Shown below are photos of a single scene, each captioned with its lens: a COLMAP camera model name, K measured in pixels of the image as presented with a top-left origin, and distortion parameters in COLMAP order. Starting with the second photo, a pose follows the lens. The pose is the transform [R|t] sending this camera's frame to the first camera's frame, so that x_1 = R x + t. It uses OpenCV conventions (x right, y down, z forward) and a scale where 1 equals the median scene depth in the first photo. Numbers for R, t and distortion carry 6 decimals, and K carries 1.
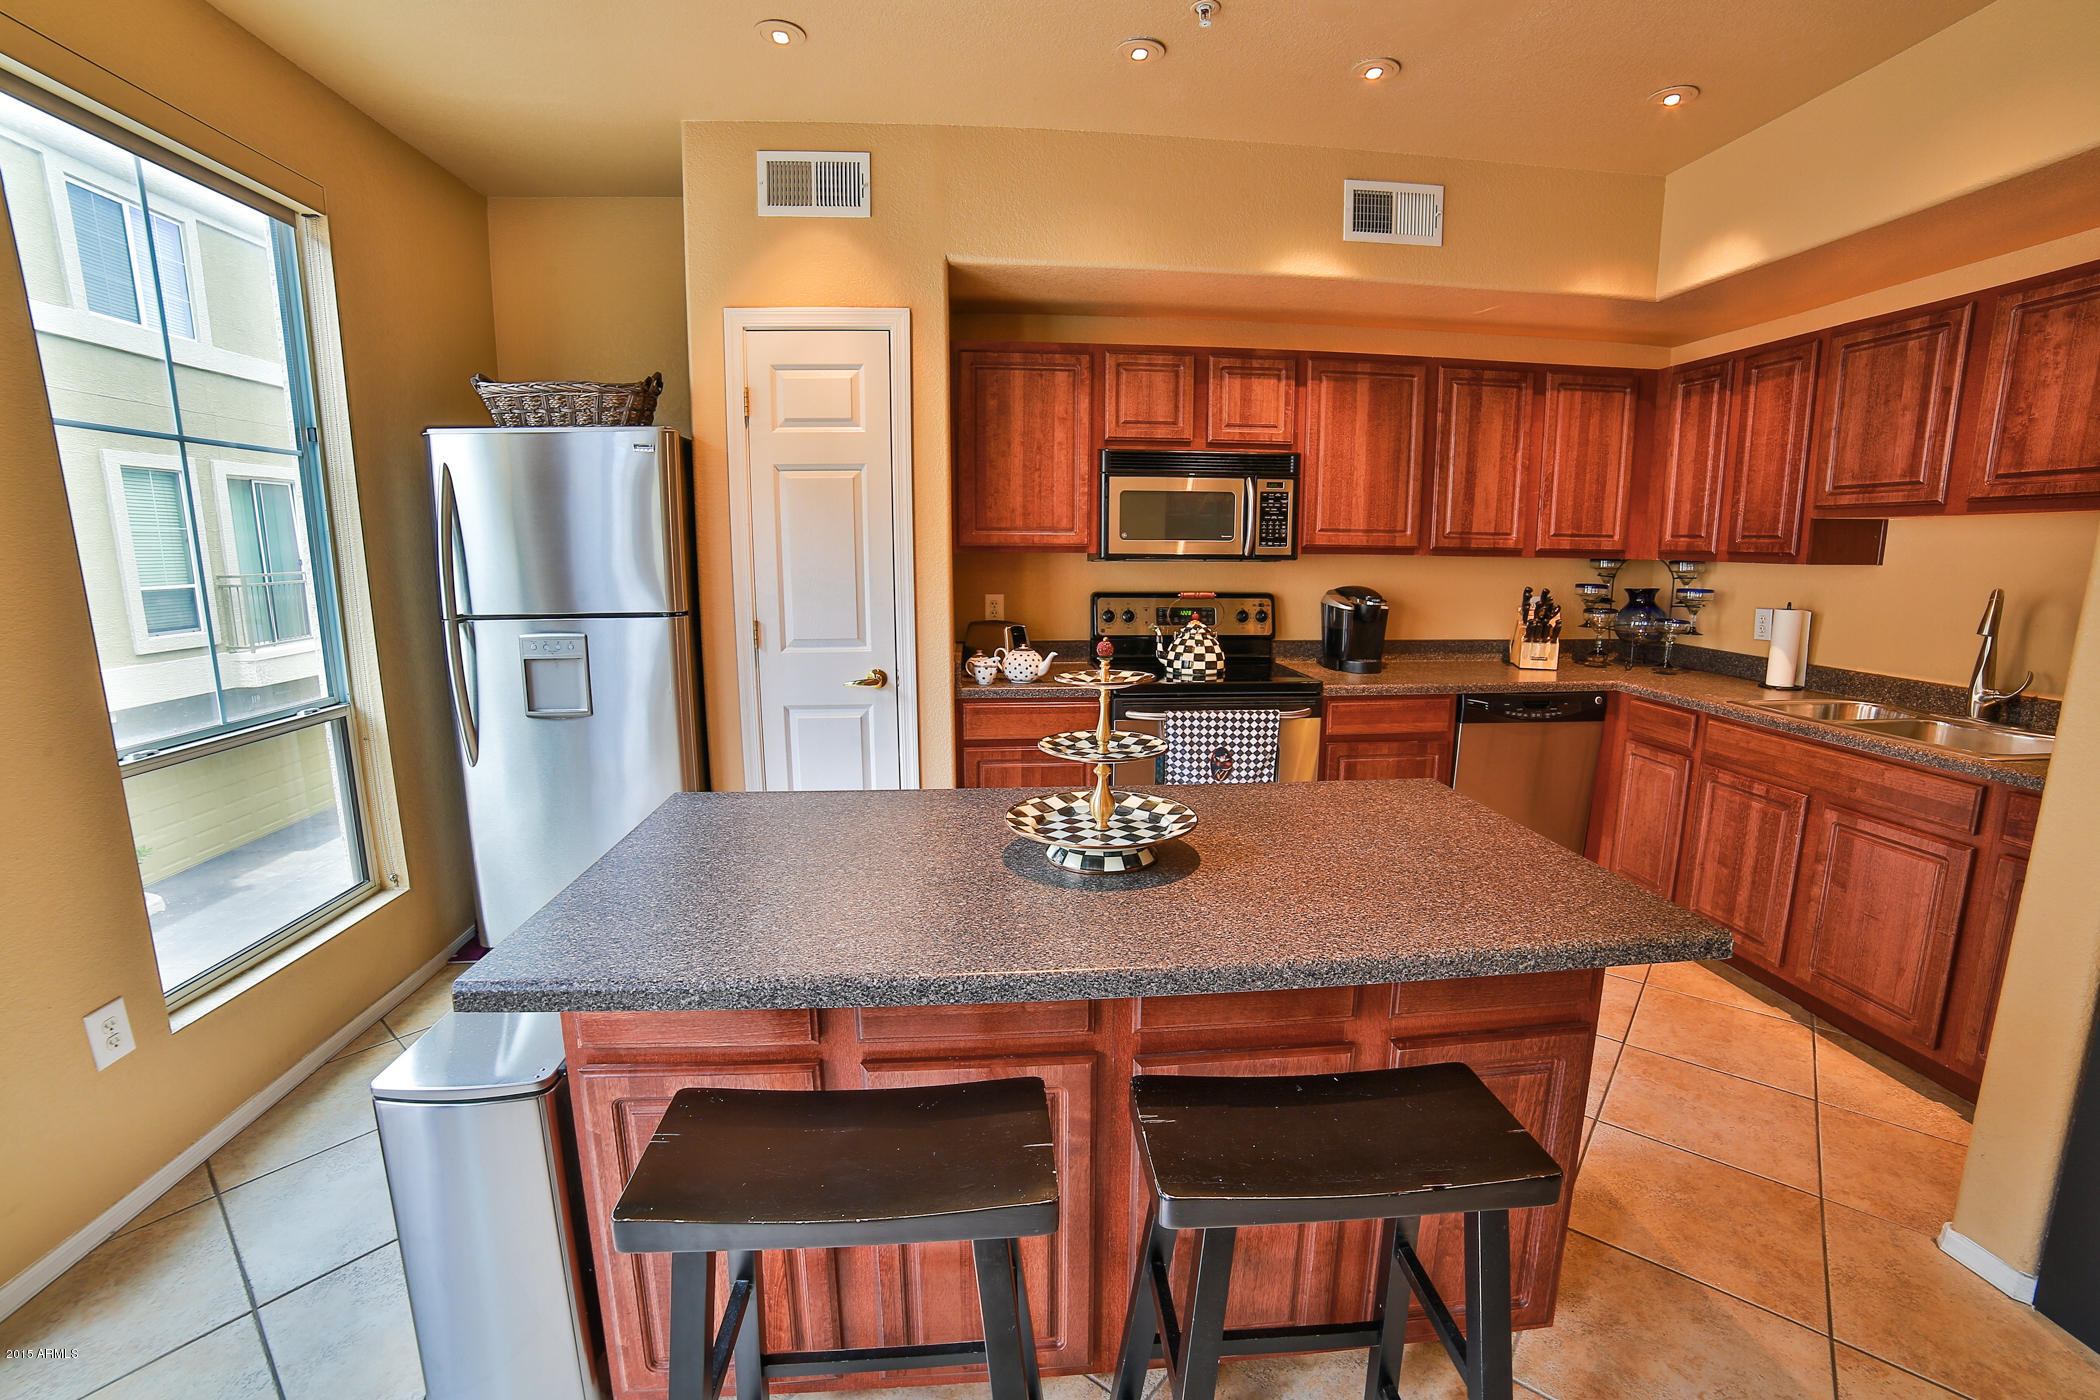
lens RADIAL K [[912.4, 0, 1056.8], [0, 912.4, 695.9], [0, 0, 1]] dist [-0.110317, 0.039744]
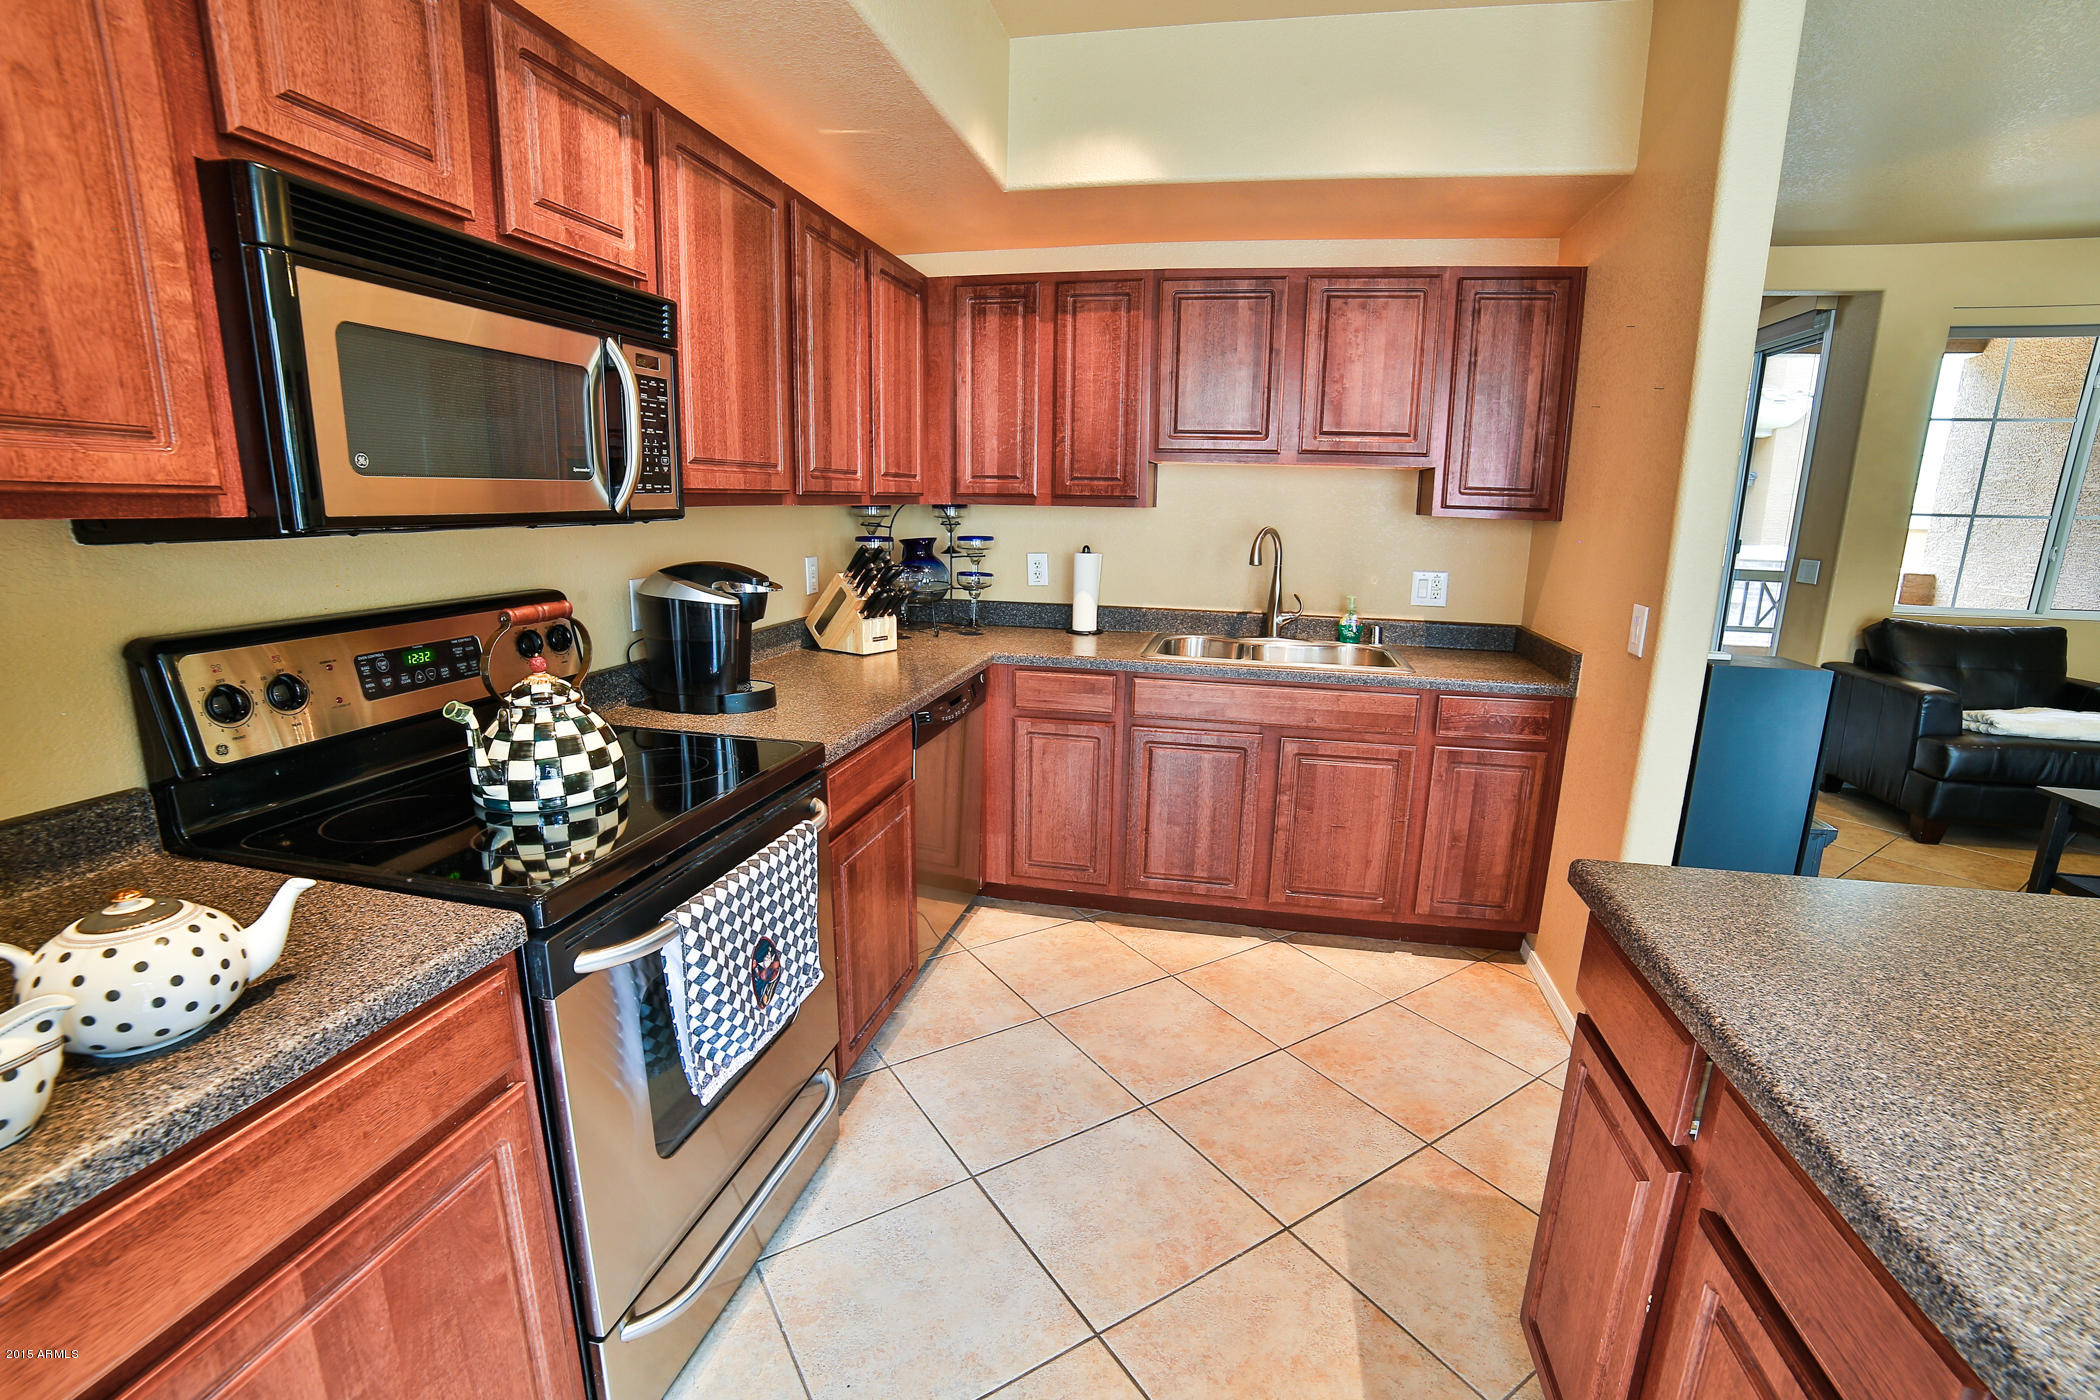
lens RADIAL K [[912.4, 0, 1056.8], [0, 912.4, 695.9], [0, 0, 1]] dist [-0.110317, 0.039744]
pose [[0.303420, -0.197742, 0.932113, -0.158987], [0.142788, 0.976620, 0.160704, -0.107343], [-0.942098, 0.084333, 0.324561, 0.669259]]
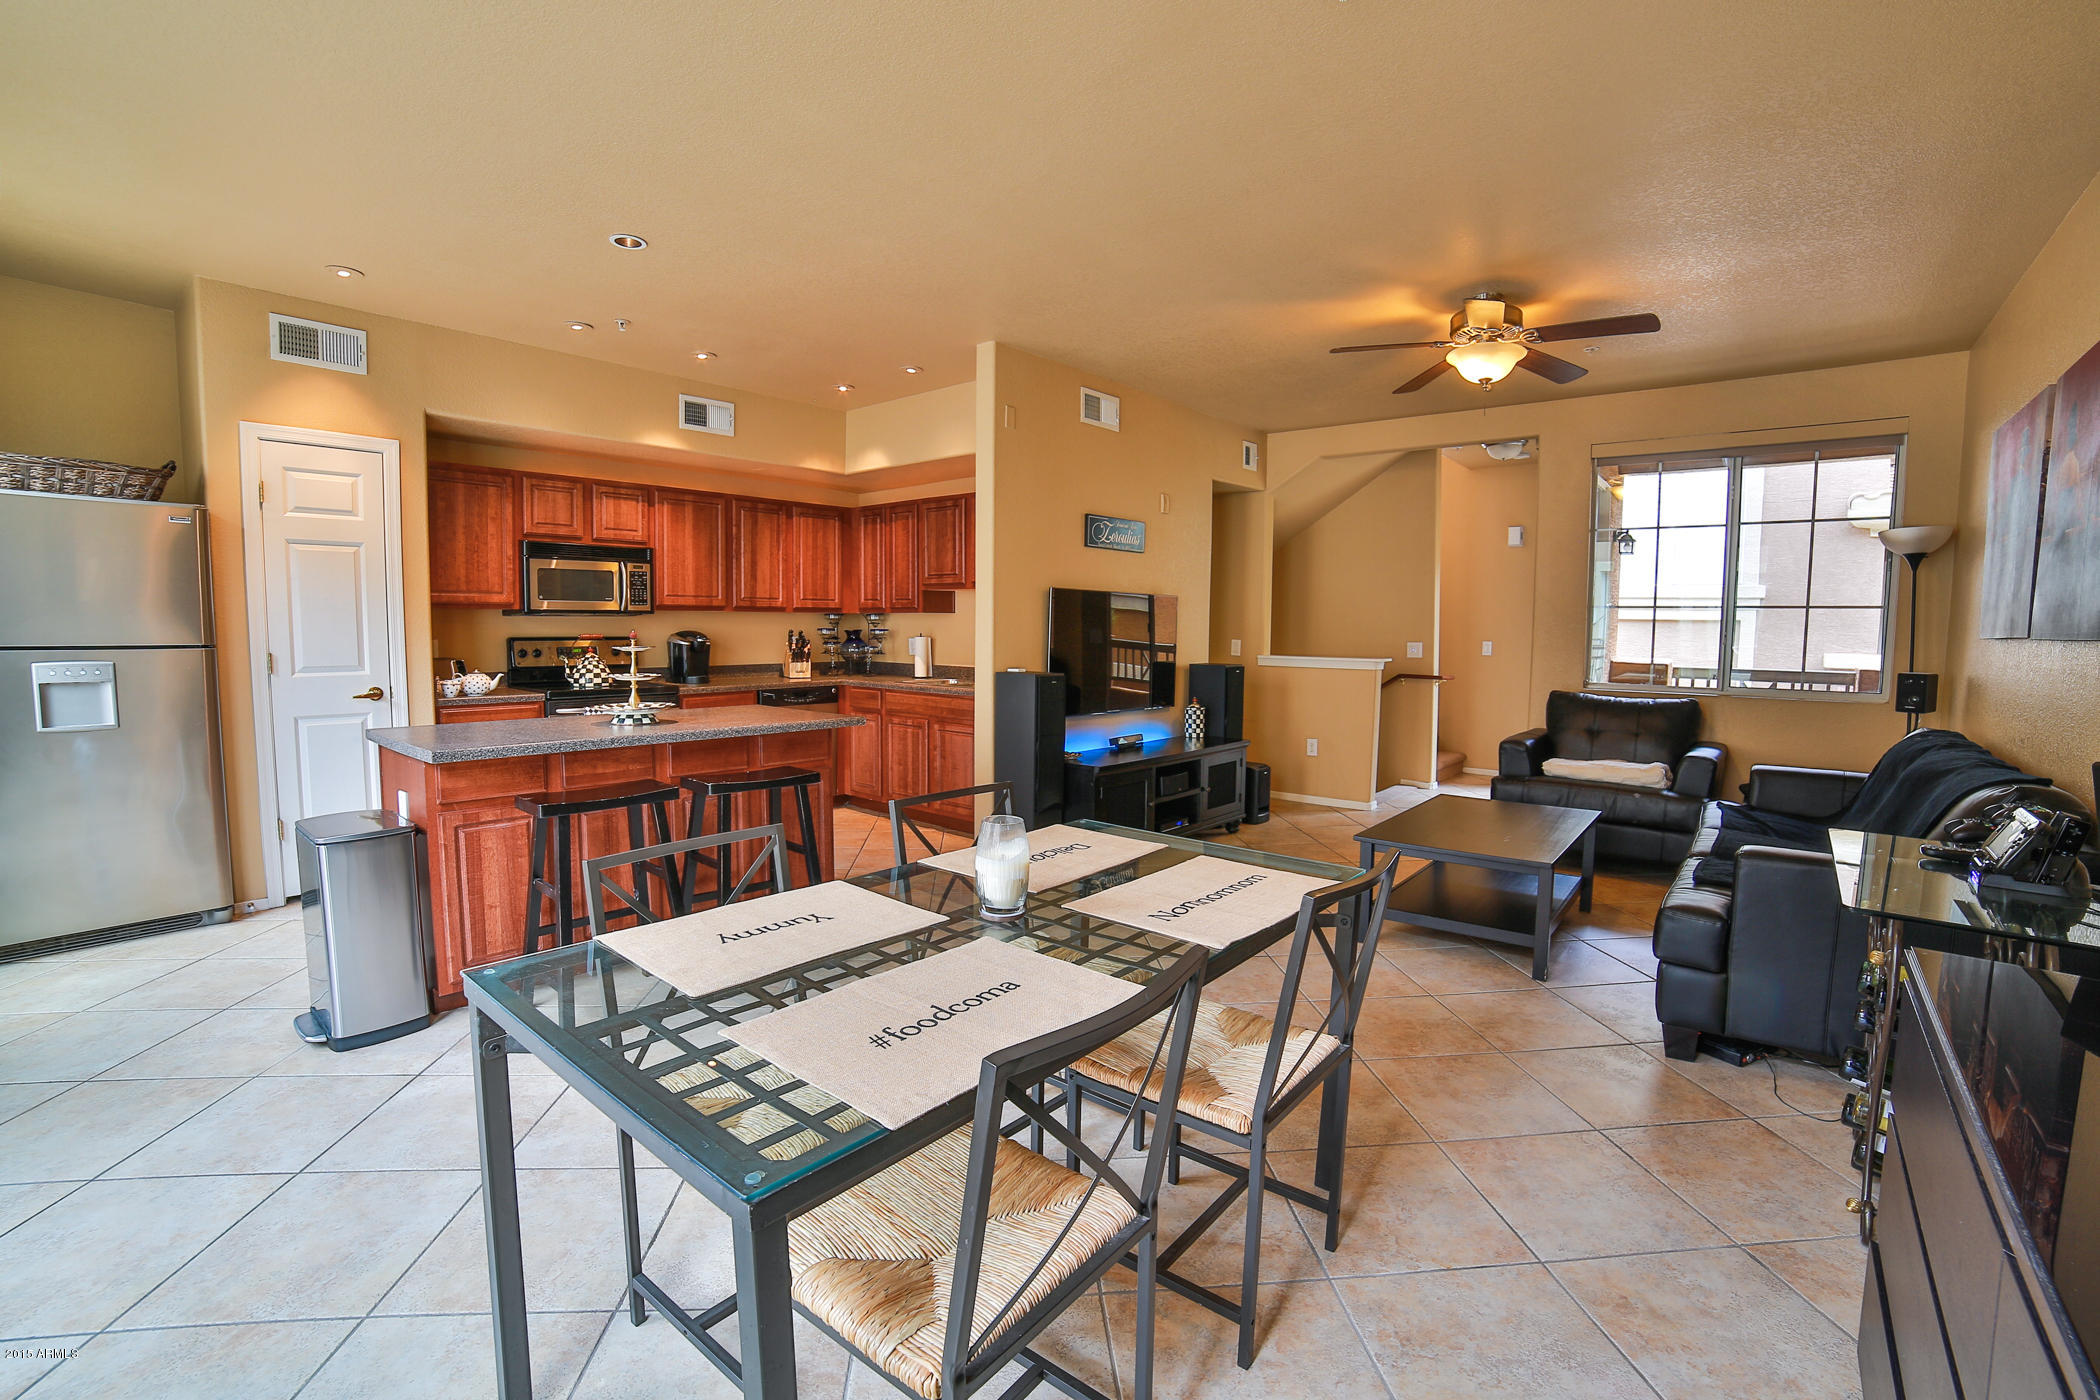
lens RADIAL K [[912.4, 0, 1056.8], [0, 912.4, 695.9], [0, 0, 1]] dist [-0.110317, 0.039744]
pose [[0.715549, -0.049190, 0.696828, -0.343635], [0.108107, 0.993298, -0.040892, 0.140492], [-0.690147, 0.104592, 0.716071, -0.630505]]
